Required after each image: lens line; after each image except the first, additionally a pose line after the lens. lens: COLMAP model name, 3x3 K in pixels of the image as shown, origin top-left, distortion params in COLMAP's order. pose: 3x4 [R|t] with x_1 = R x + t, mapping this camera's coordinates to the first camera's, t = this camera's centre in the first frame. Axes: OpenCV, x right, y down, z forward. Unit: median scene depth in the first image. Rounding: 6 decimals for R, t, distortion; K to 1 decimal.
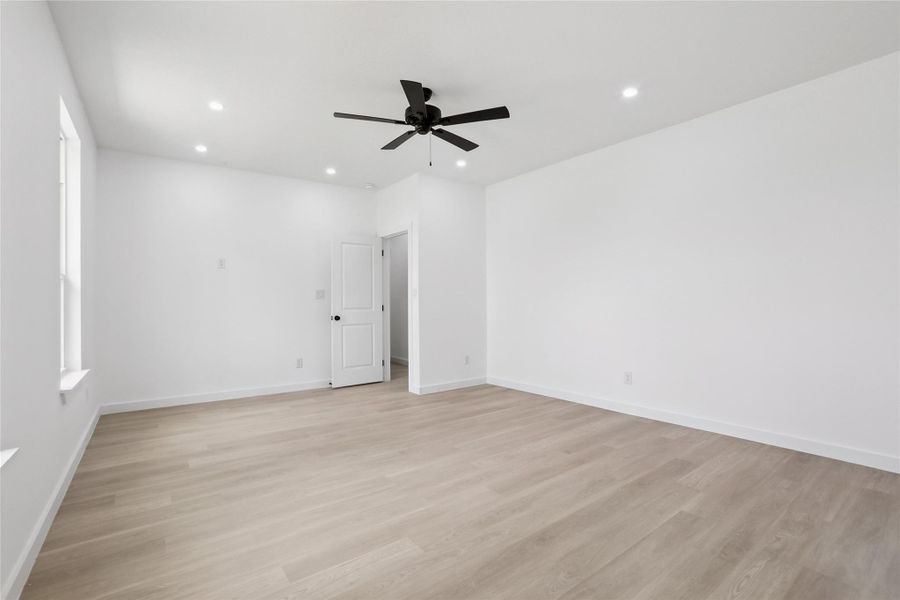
lens RADIAL K [[416.2, 0, 444.8], [0, 416.2, 299.3], [0, 0, 1]] dist [-0.077340, 0.036231]
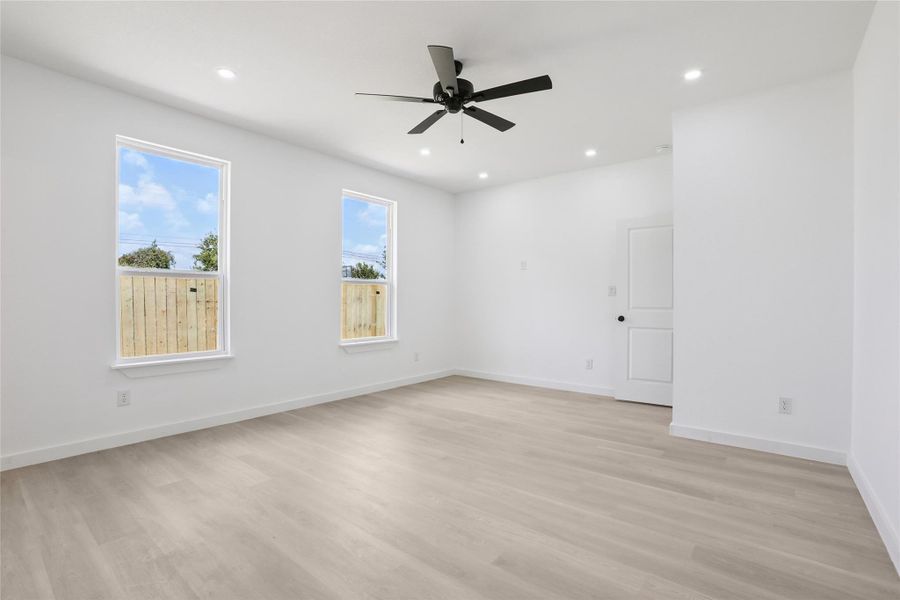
lens RADIAL K [[416.2, 0, 444.8], [0, 416.2, 299.3], [0, 0, 1]] dist [-0.077340, 0.036231]
pose [[0.234612, 0.004763, -0.972078, 0.808880], [0.002033, 0.999983, 0.005391, 0.001129], [0.972087, -0.003241, 0.234598, 0.769470]]
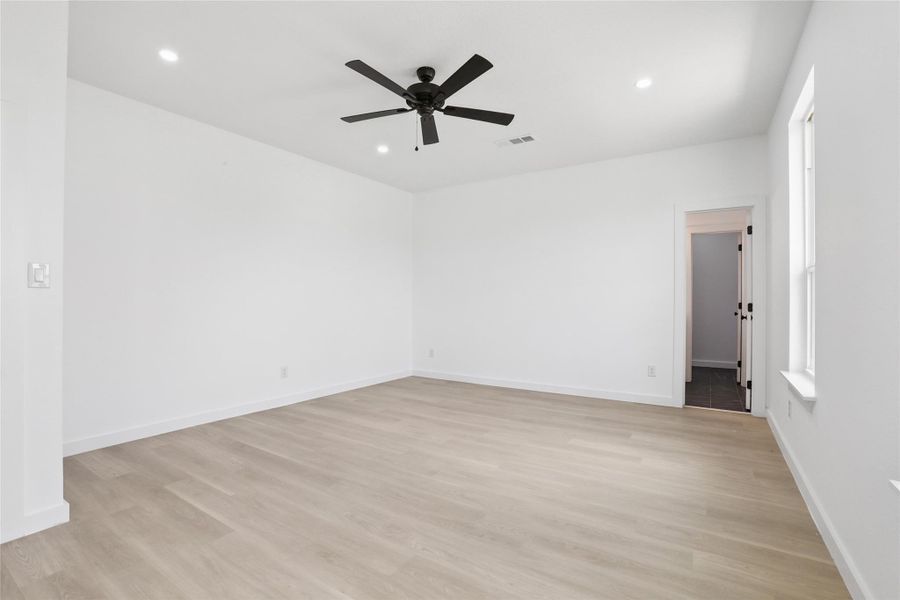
lens RADIAL K [[410.3, 0, 452.1], [0, 410.3, 300.9], [0, 0, 1]] dist [-0.075170, 0.036429]
pose [[-0.351499, 0.007455, 0.936159, -0.905751], [-0.005443, 0.999935, -0.010007, 0.018680], [-0.936172, -0.008613, -0.351436, 1.251078]]
